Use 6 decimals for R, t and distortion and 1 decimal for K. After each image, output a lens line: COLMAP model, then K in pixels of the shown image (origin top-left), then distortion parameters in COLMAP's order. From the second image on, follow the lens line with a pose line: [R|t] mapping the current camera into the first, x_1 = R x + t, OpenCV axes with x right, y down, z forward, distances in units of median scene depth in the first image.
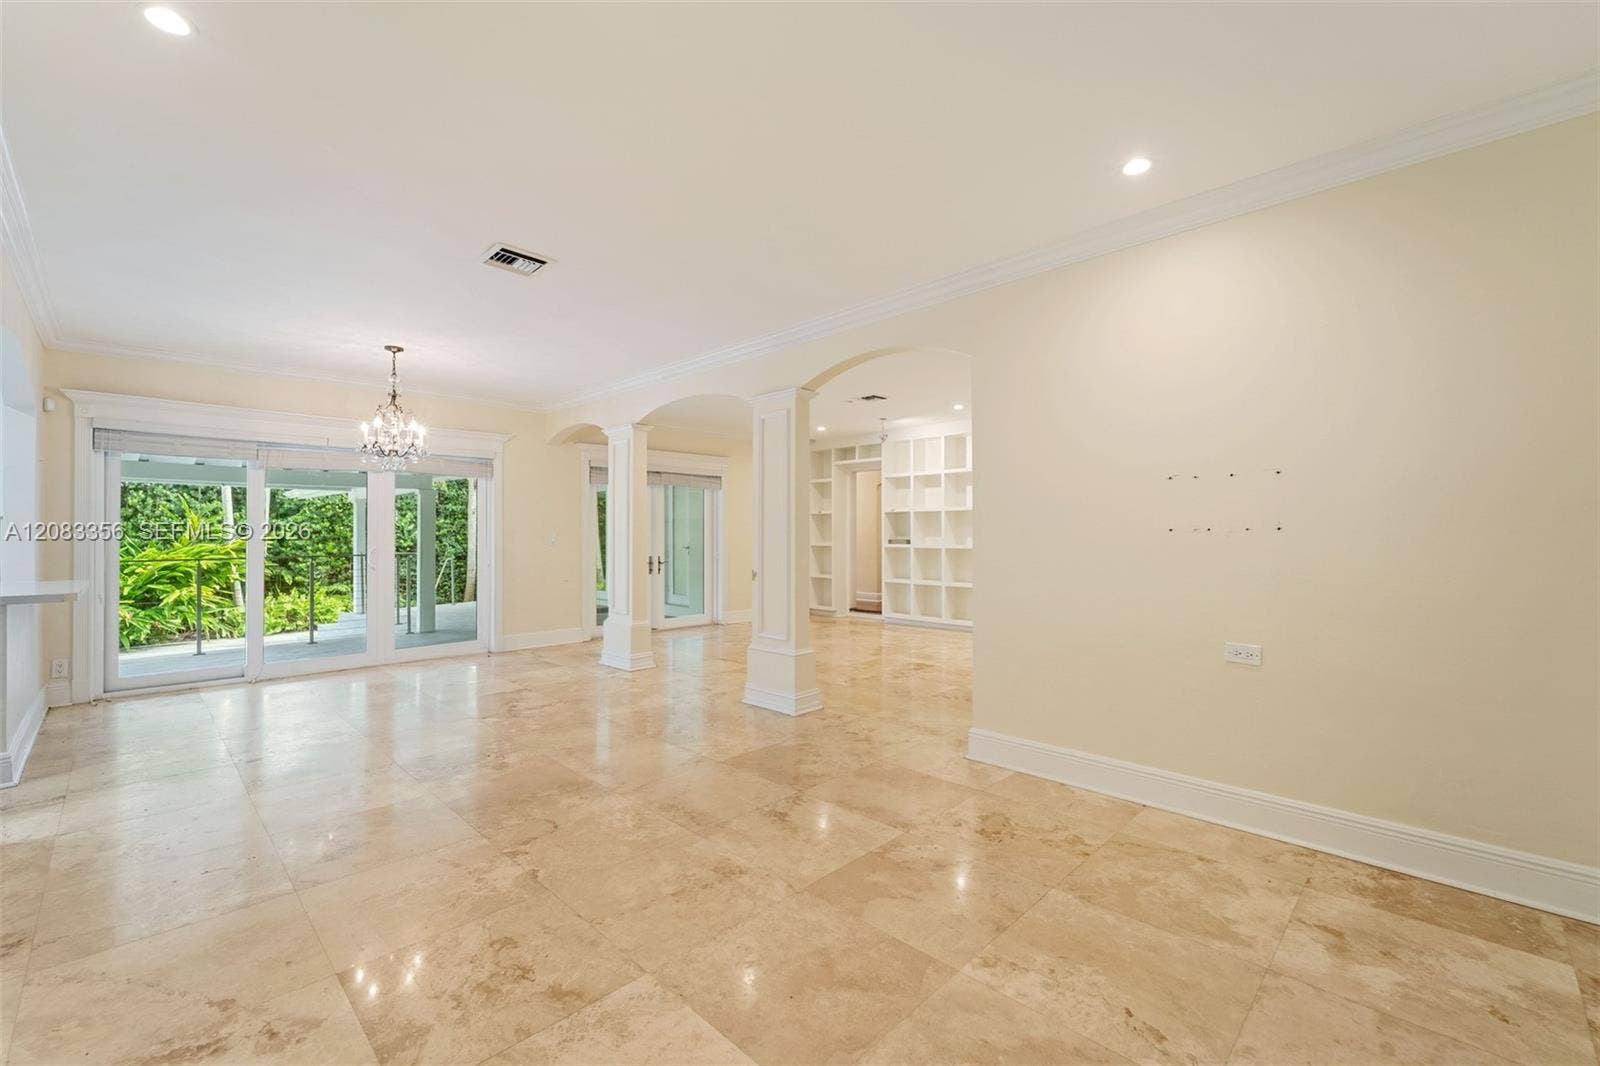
lens RADIAL K [[651.5, 0, 802.8], [0, 651.5, 533.4], [0, 0, 1]] dist [-0.000863, -0.000417]
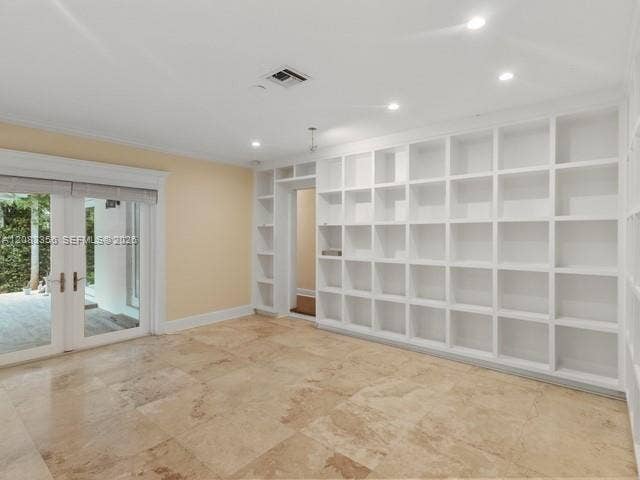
lens RADIAL K [[329.9, 0, 318.9], [0, 329.9, 239.3], [0, 0, 1]] dist [0.005950, 0.000605]
pose [[0.997526, 0.000537, 0.070292, 0.089907], [-0.001913, 0.999808, 0.019503, -0.021096], [-0.070268, -0.019589, 0.997336, 0.465769]]
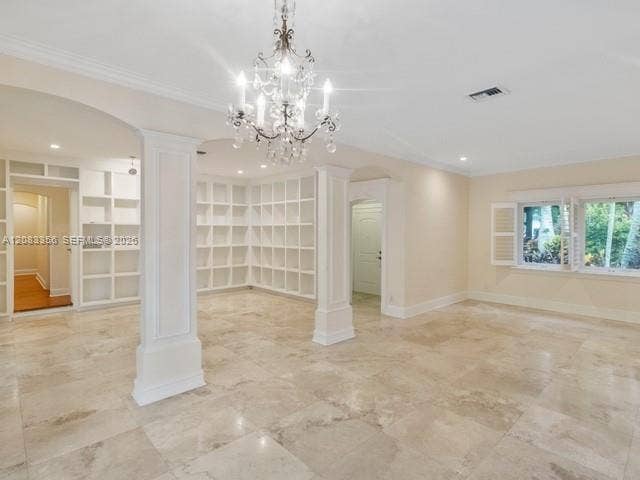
lens RADIAL K [[329.9, 0, 325.3], [0, 329.9, 236.9], [0, 0, 1]] dist [0.005950, 0.000605]
pose [[0.059079, -0.021446, 0.998023, -0.496551], [-0.001731, 0.999765, 0.021586, -0.021981], [-0.998252, -0.003002, 0.059028, 0.504093]]
